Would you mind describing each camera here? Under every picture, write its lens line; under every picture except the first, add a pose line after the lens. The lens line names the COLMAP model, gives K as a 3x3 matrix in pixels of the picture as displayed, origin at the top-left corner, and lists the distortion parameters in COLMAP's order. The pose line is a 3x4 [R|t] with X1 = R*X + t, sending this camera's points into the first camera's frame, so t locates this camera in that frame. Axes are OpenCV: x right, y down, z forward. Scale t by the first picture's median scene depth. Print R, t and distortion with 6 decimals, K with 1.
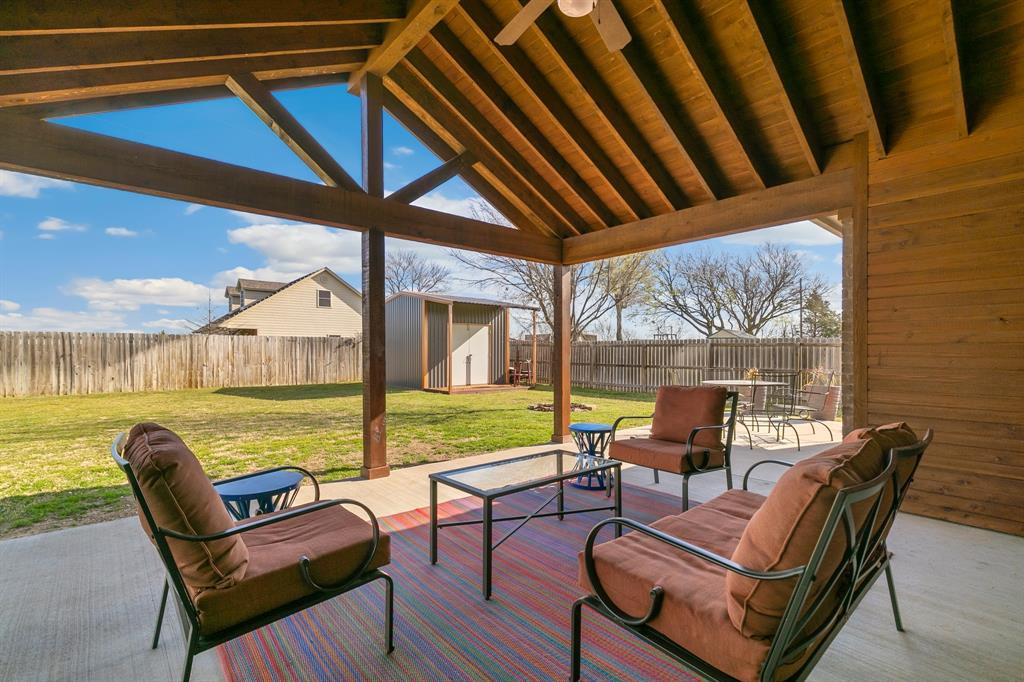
lens RADIAL K [[456.9, 0, 511.8], [0, 456.9, 344.9], [0, 0, 1]] dist [0.006086, -0.000351]
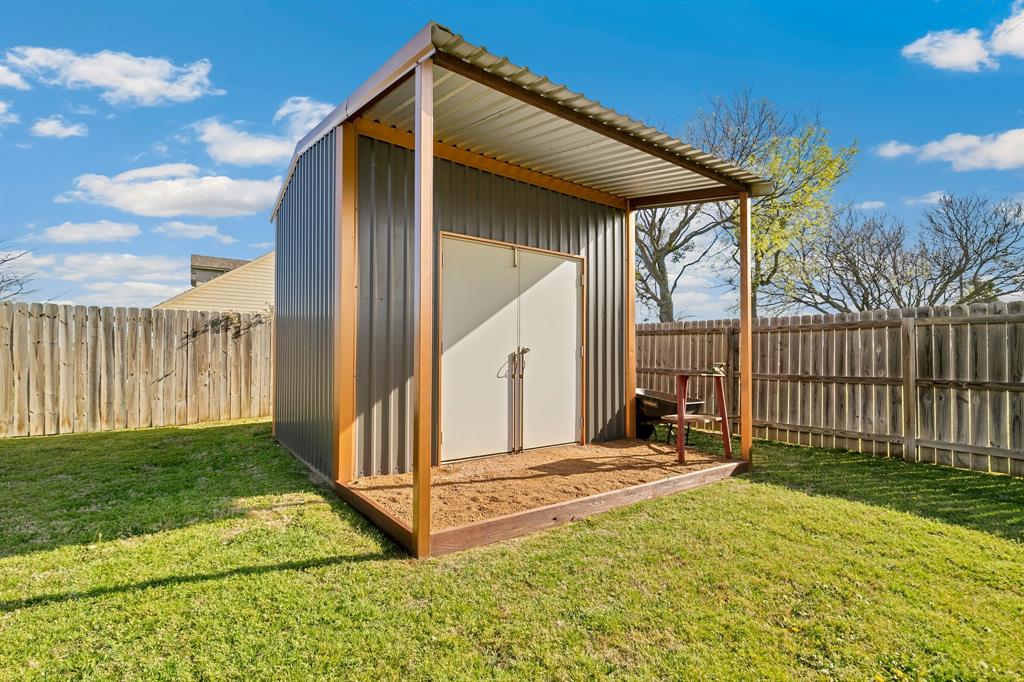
lens RADIAL K [[456.9, 0, 511.8], [0, 456.9, 344.9], [0, 0, 1]] dist [0.006086, -0.000351]
pose [[0.994816, -0.004109, -0.101605, -0.065181], [0.002419, 0.999857, -0.016759, 0.022723], [0.101659, 0.016427, 0.994684, 0.683284]]
